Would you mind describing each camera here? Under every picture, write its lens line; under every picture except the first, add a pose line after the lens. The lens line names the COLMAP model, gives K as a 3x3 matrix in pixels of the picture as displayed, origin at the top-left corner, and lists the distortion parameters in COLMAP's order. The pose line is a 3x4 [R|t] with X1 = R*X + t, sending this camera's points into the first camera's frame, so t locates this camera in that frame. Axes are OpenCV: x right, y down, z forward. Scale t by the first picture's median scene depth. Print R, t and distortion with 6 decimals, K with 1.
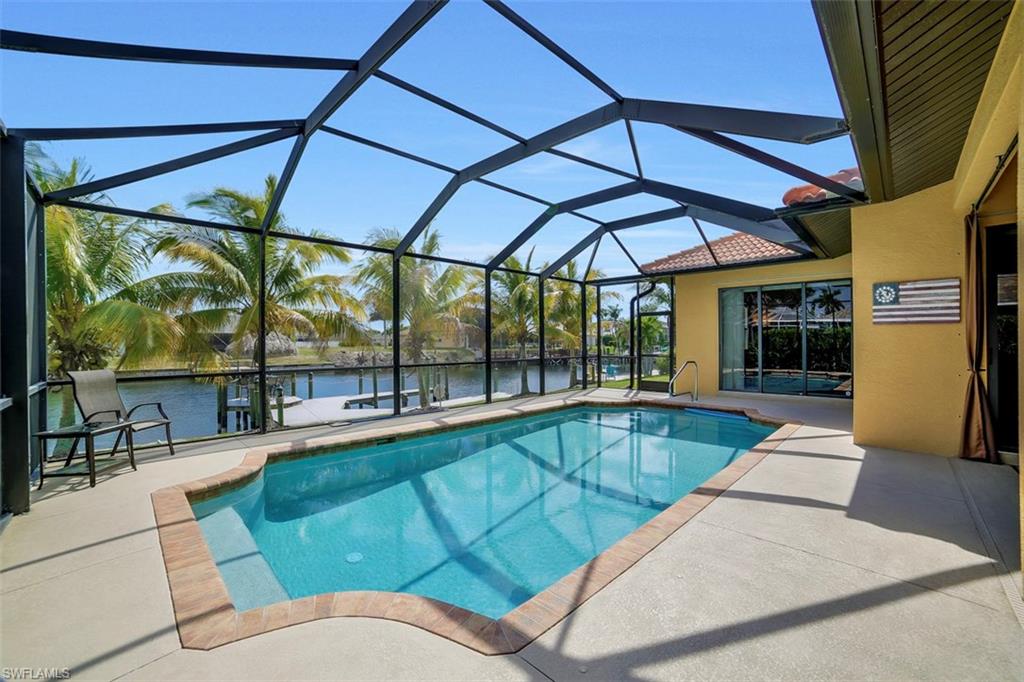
lens RADIAL K [[406.8, 0, 511.1], [0, 406.8, 339.7], [0, 0, 1]] dist [-0.038330, 0.000048]
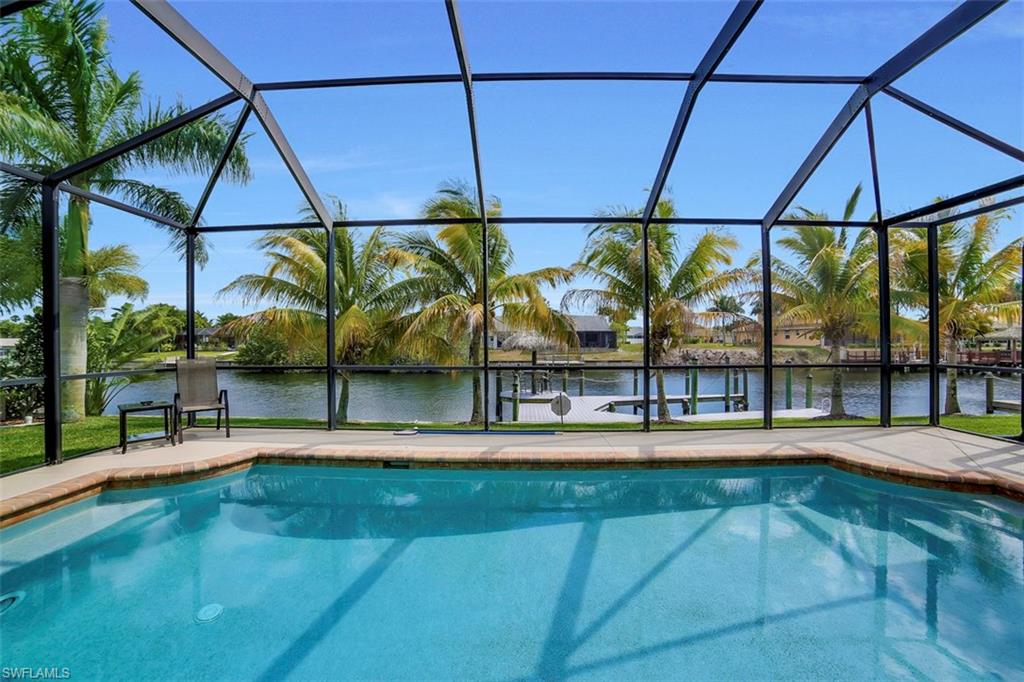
lens RADIAL K [[406.8, 0, 520.5], [0, 406.8, 344.2], [0, 0, 1]] dist [-0.038330, 0.000048]
pose [[0.695406, 0.006451, -0.718588, 0.133981], [0.006696, 0.999858, 0.015455, 0.004925], [0.718586, -0.015559, 0.695264, 0.233092]]
